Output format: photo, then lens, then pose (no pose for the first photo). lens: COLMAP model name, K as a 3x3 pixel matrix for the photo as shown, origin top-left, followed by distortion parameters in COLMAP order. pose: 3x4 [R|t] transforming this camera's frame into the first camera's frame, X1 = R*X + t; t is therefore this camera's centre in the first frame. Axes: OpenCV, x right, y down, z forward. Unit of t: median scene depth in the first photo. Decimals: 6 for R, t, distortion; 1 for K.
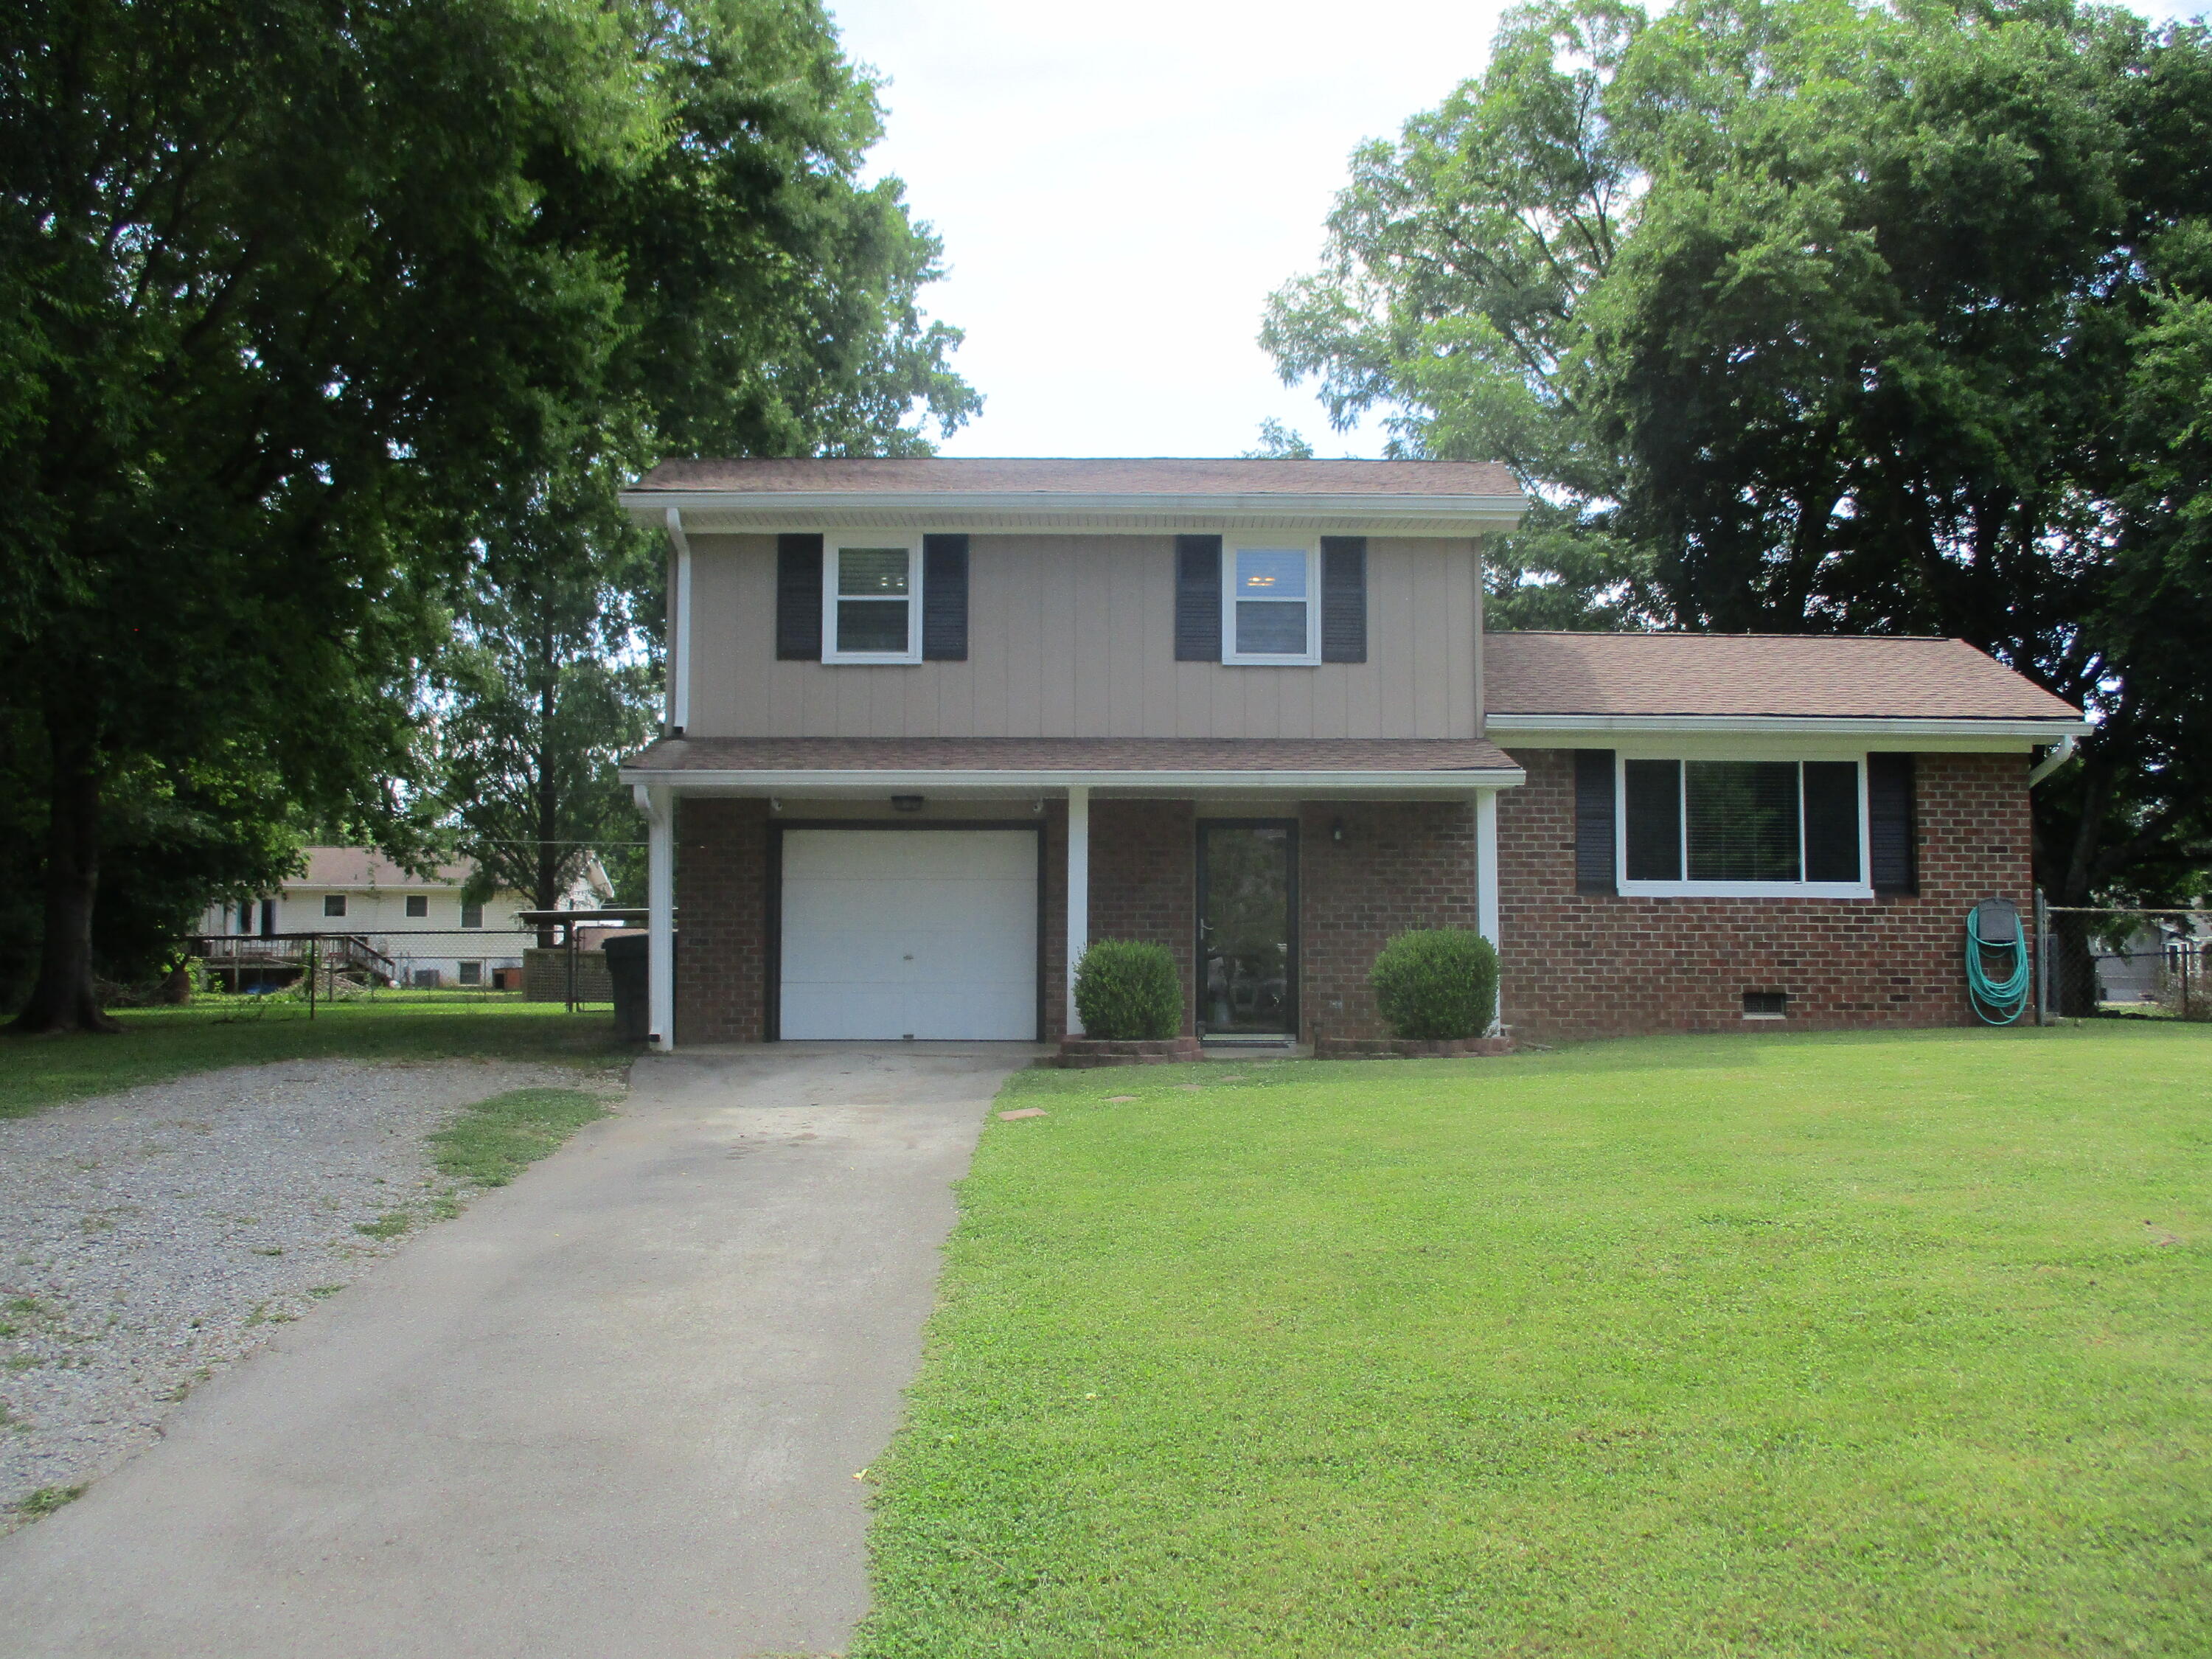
lens RADIAL K [[1814.2, 0, 1148.3], [0, 1814.2, 833.3], [0, 0, 1]] dist [-0.032085, -0.008135]
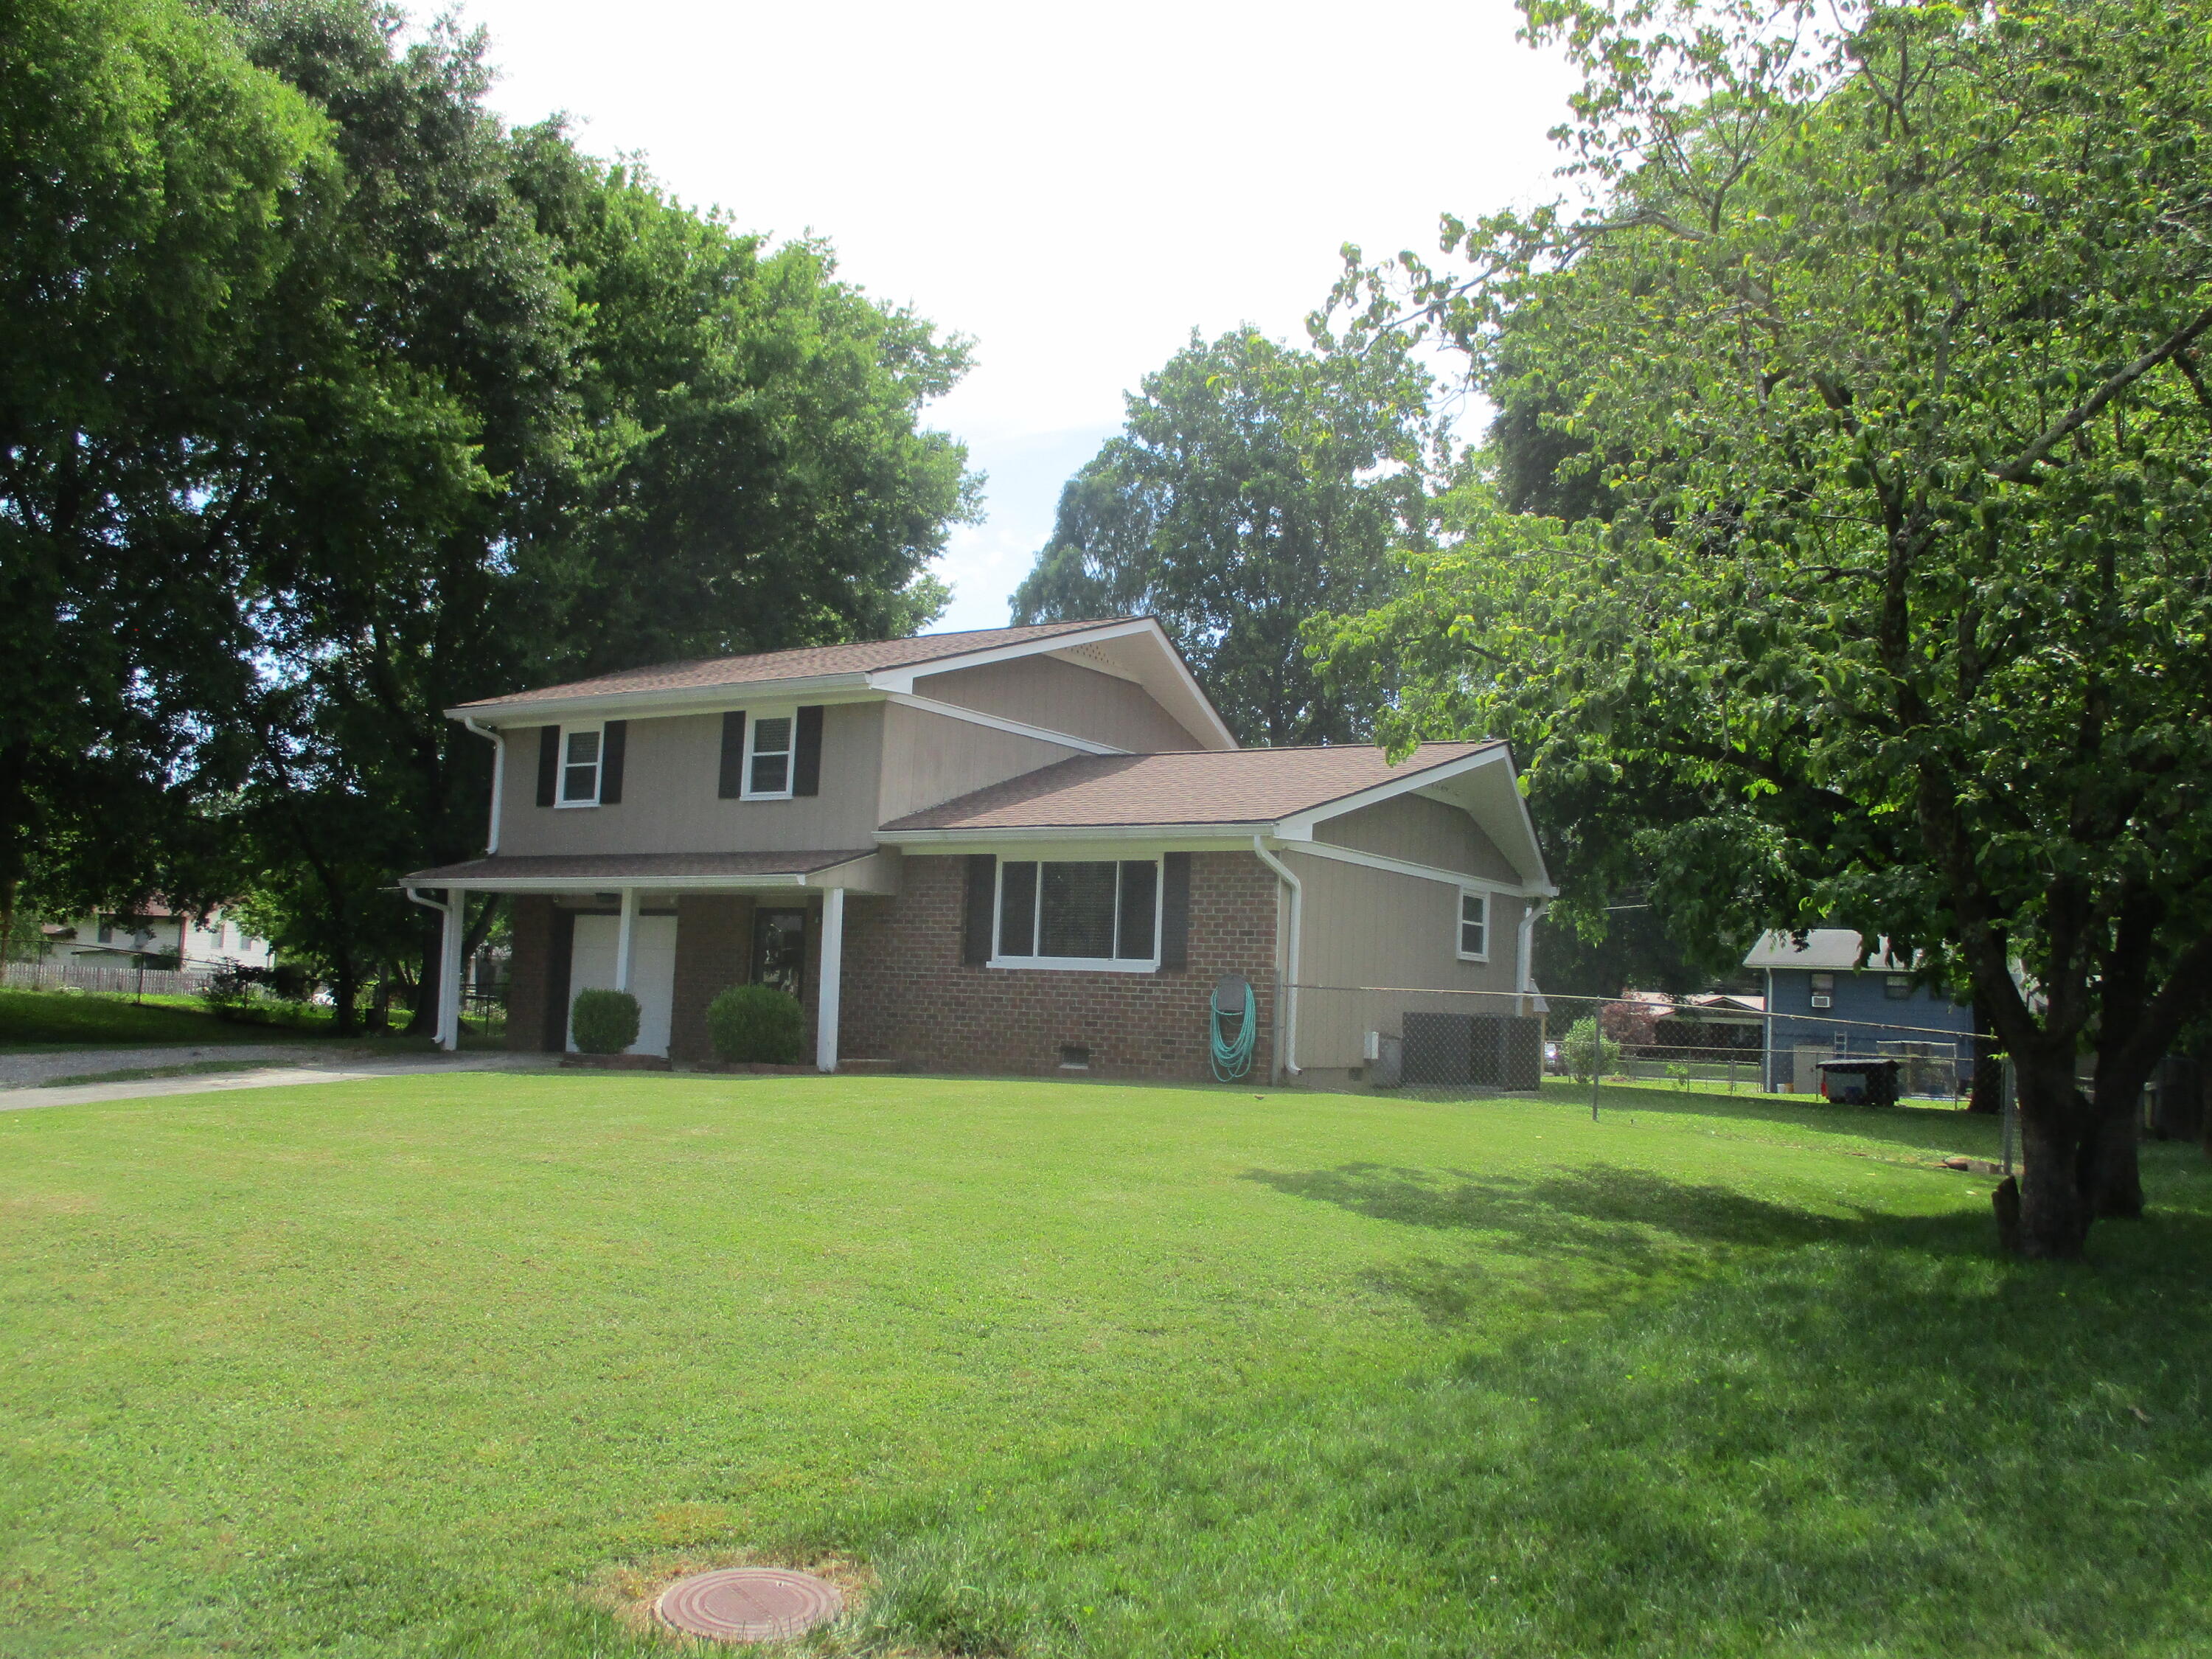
lens RADIAL K [[1854.9, 0, 1158.3], [0, 1854.9, 802.2], [0, 0, 1]] dist [-0.029576, -0.015475]
pose [[0.836811, -0.031846, -0.546565, 1.089750], [0.002489, 0.998518, -0.054367, -0.010858], [0.547487, 0.044135, 0.835650, -0.046105]]
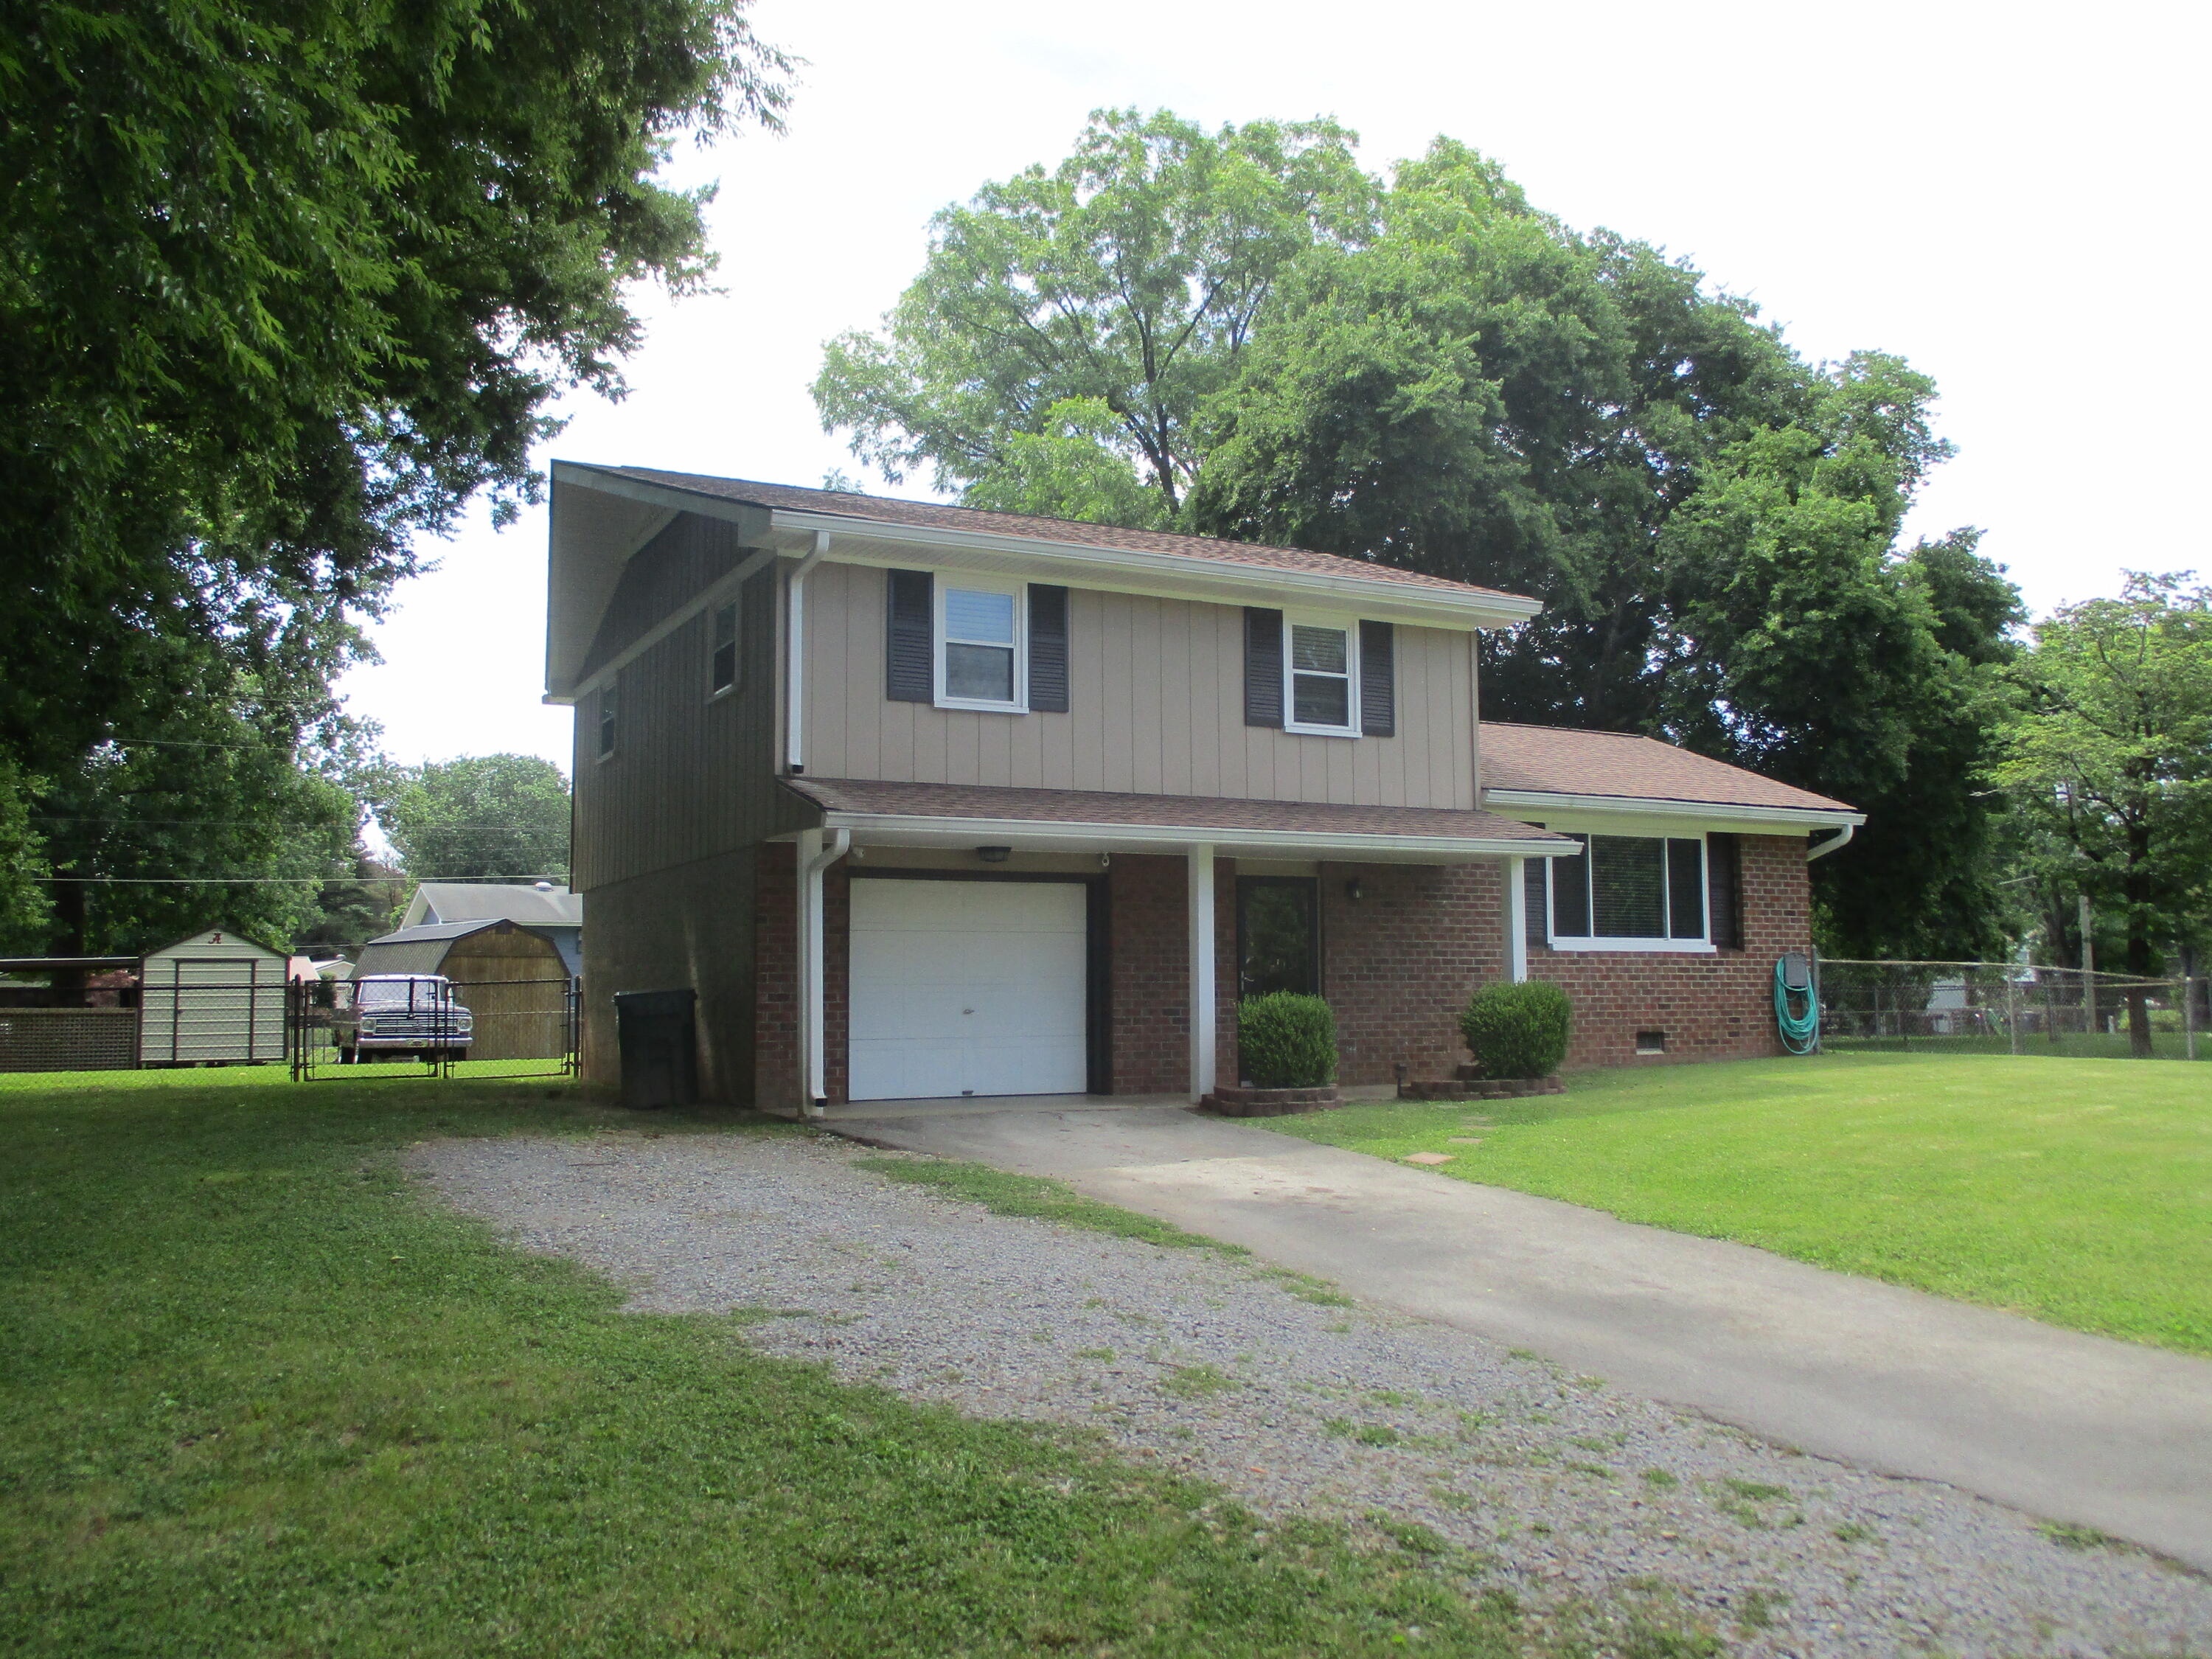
lens RADIAL K [[1774.9, 0, 1100.0], [0, 1774.9, 858.5], [0, 0, 1]] dist [-0.010354, -0.004609]
pose [[0.897402, 0.024410, 0.440538, -0.497848], [-0.019689, 0.999689, -0.015284, -0.000754], [-0.440775, 0.005042, 0.897604, 0.111394]]
